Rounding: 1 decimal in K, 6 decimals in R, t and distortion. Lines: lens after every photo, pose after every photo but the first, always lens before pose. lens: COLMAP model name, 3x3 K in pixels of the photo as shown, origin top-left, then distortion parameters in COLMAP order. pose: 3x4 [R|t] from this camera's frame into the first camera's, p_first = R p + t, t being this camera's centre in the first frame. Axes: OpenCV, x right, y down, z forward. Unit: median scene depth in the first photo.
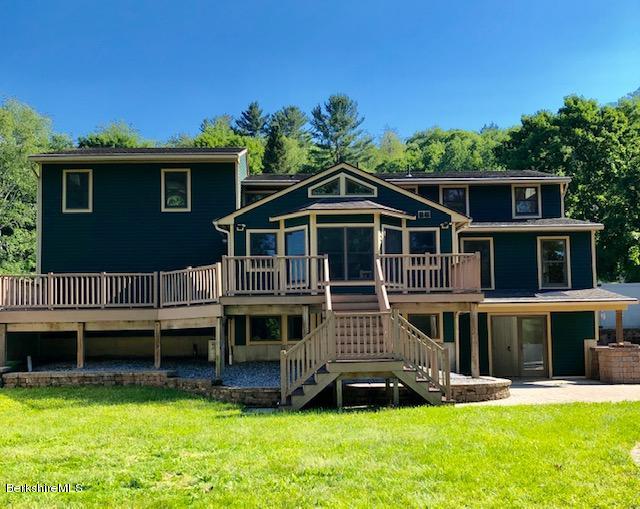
lens RADIAL K [[751.9, 0, 320.0], [0, 751.9, 255.2], [0, 0, 1]] dist [0.029133, 0.000000]
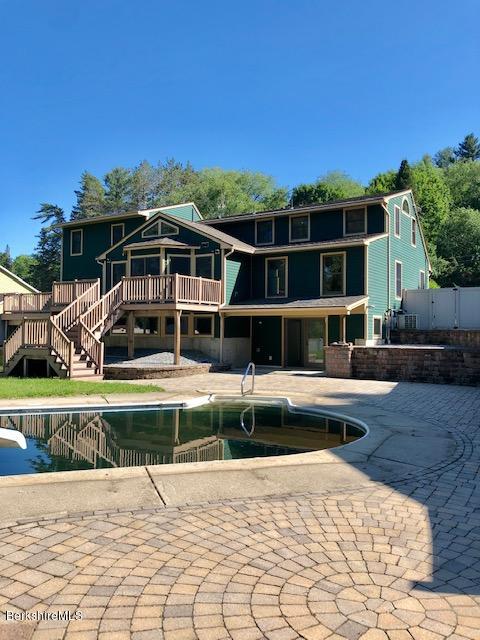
lens RADIAL K [[532.7, 0, 240.1], [0, 532.7, 320.3], [0, 0, 1]] dist [0.056795, -0.028172]
pose [[0.813547, 0.016719, -0.581258, 0.762646], [0.046925, 0.994439, 0.094281, -0.005058], [0.579602, -0.103978, 0.808239, 0.233207]]
